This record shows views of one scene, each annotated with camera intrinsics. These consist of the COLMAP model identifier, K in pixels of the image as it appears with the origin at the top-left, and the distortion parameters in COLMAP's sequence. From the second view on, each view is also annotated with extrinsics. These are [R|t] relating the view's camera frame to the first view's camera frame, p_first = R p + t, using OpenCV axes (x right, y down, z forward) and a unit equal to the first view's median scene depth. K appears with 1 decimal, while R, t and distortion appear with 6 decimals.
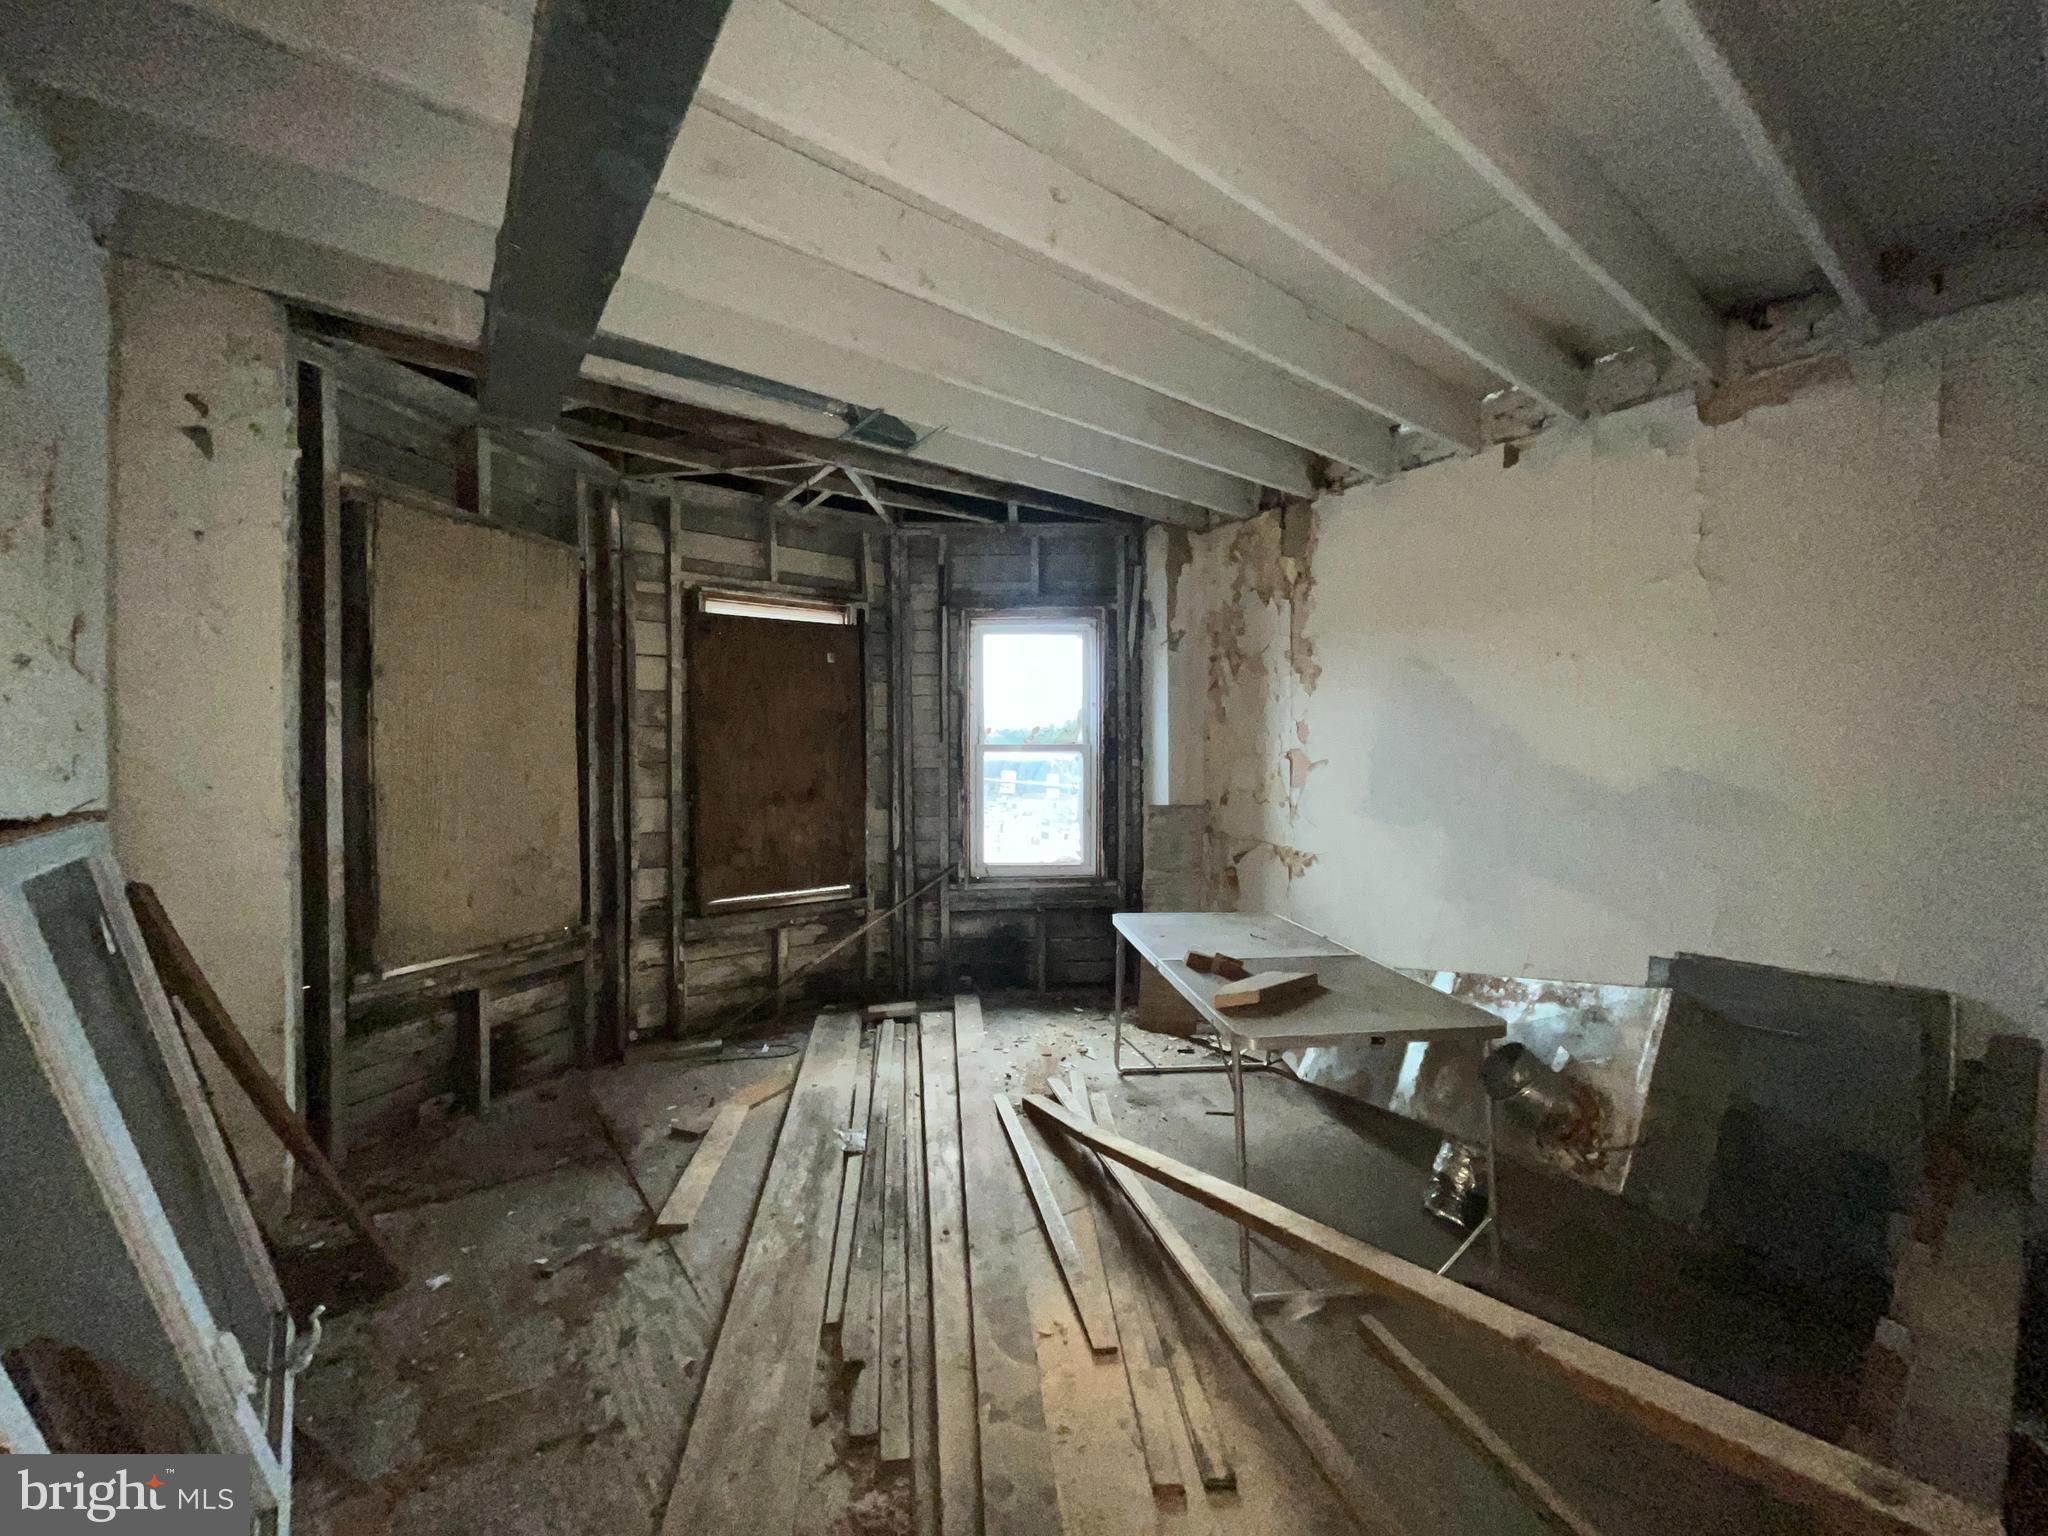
lens RADIAL K [[819.9, 0, 1034.8], [0, 819.9, 770.5], [0, 0, 1]] dist [0.001488, -0.000365]
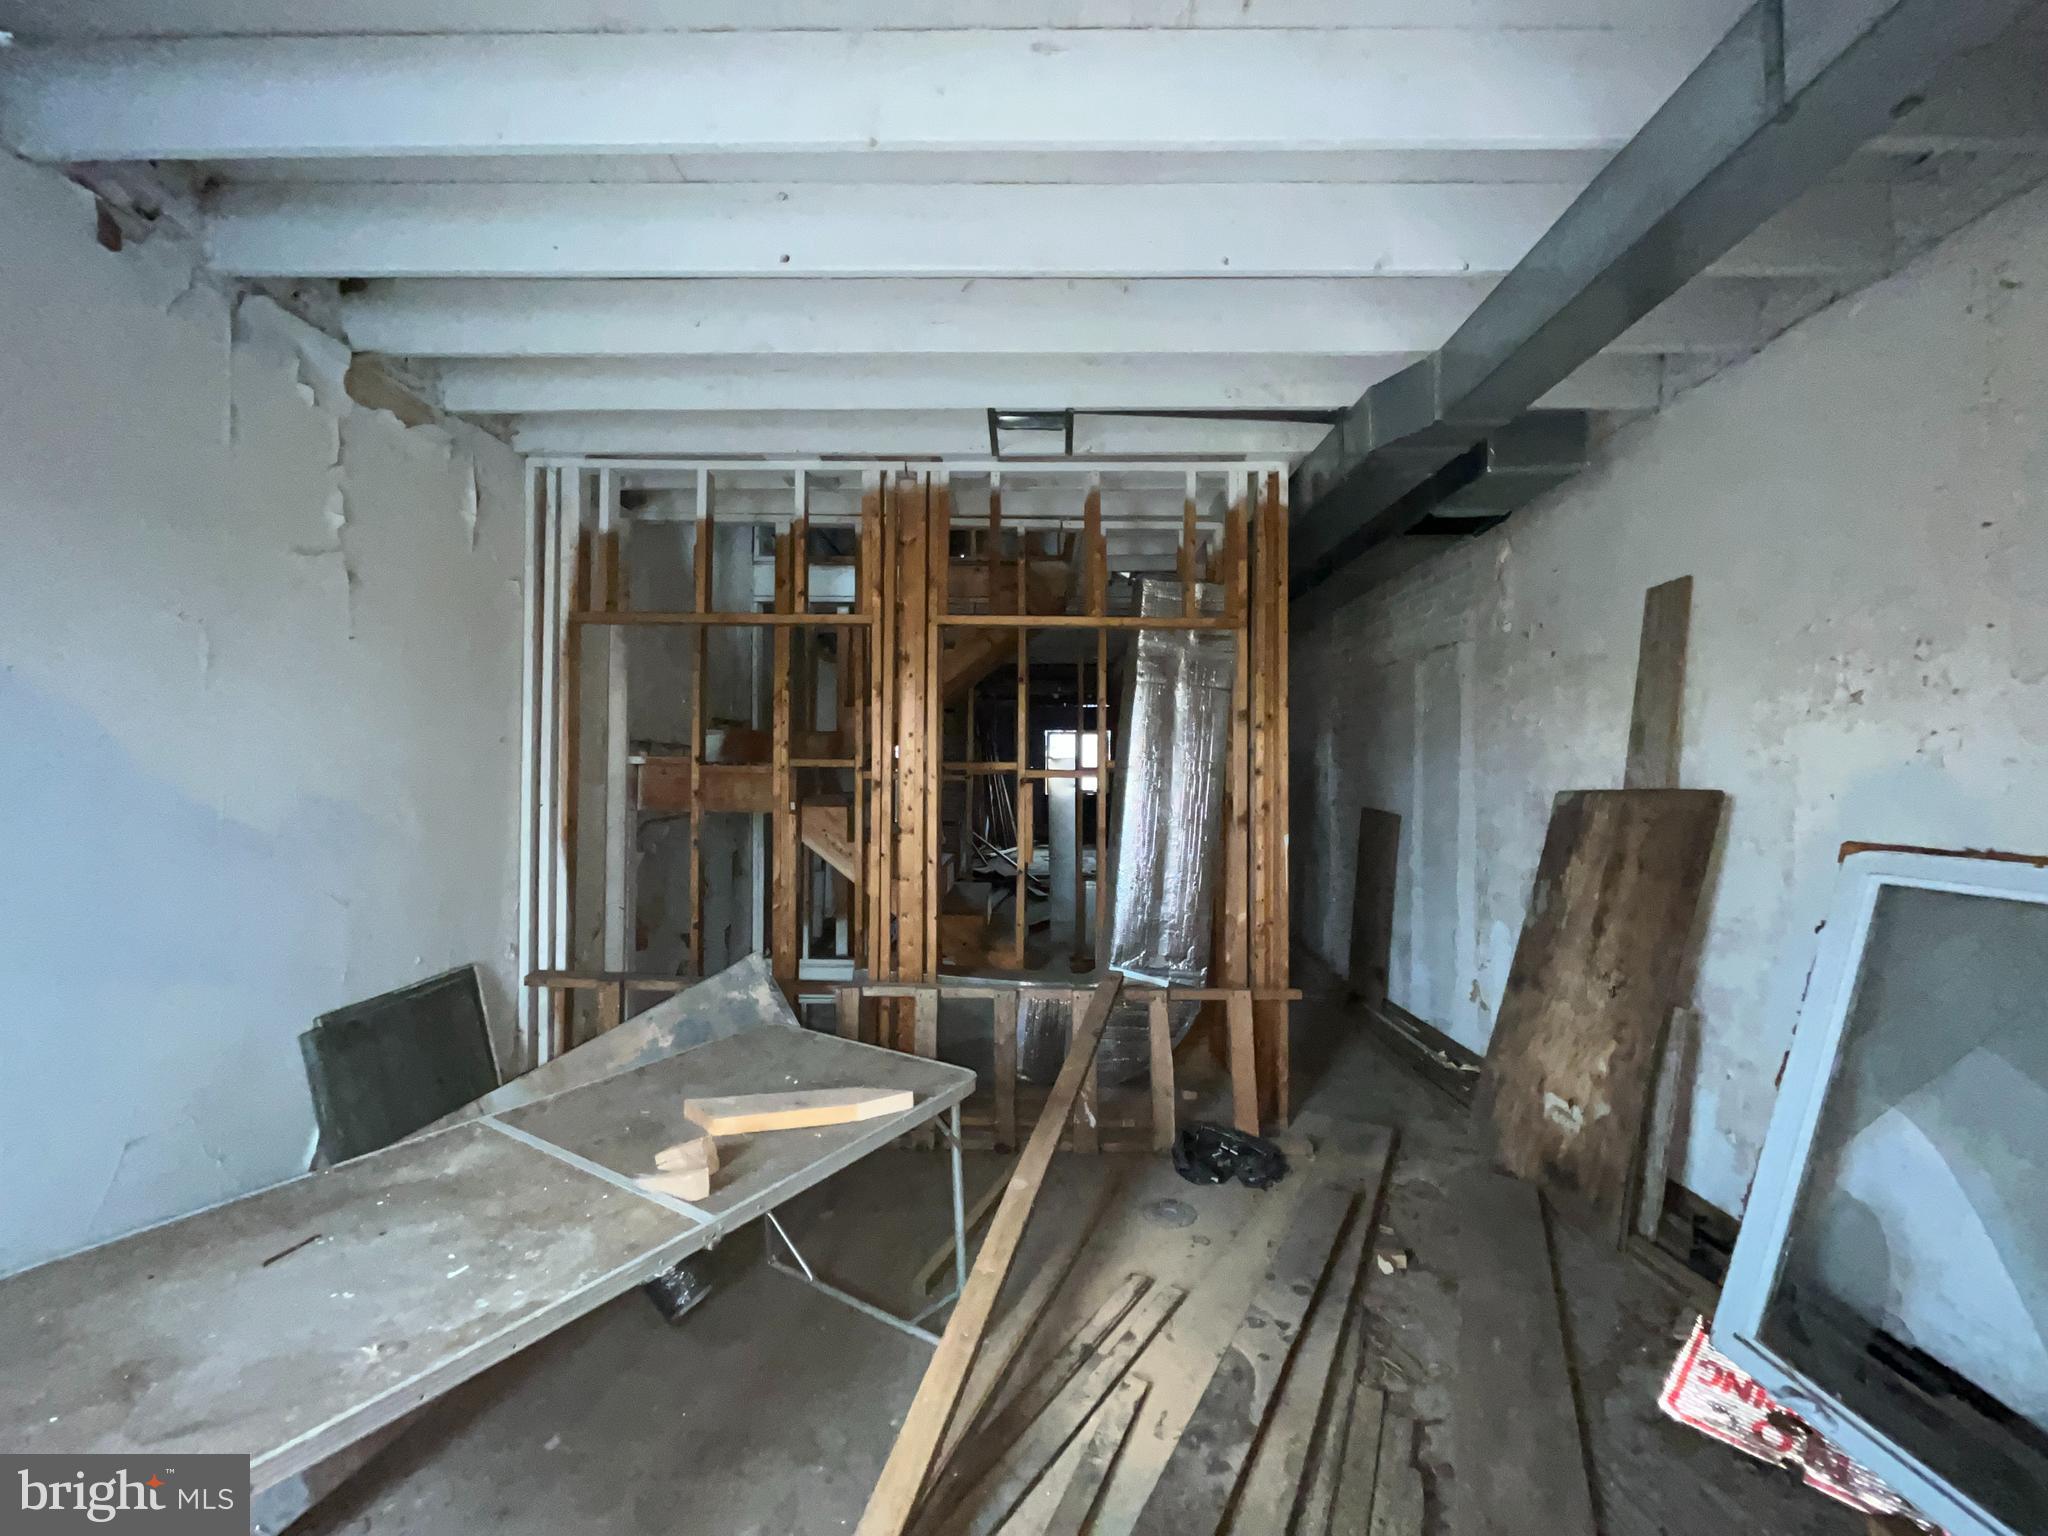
lens RADIAL K [[819.9, 0, 1032.9], [0, 819.9, 778.4], [0, 0, 1]] dist [0.001488, -0.000365]
pose [[-0.801513, 0.011274, 0.597871, -0.421662], [0.001512, 0.999857, -0.016828, -0.002201], [-0.597976, -0.012584, -0.801415, 1.918161]]
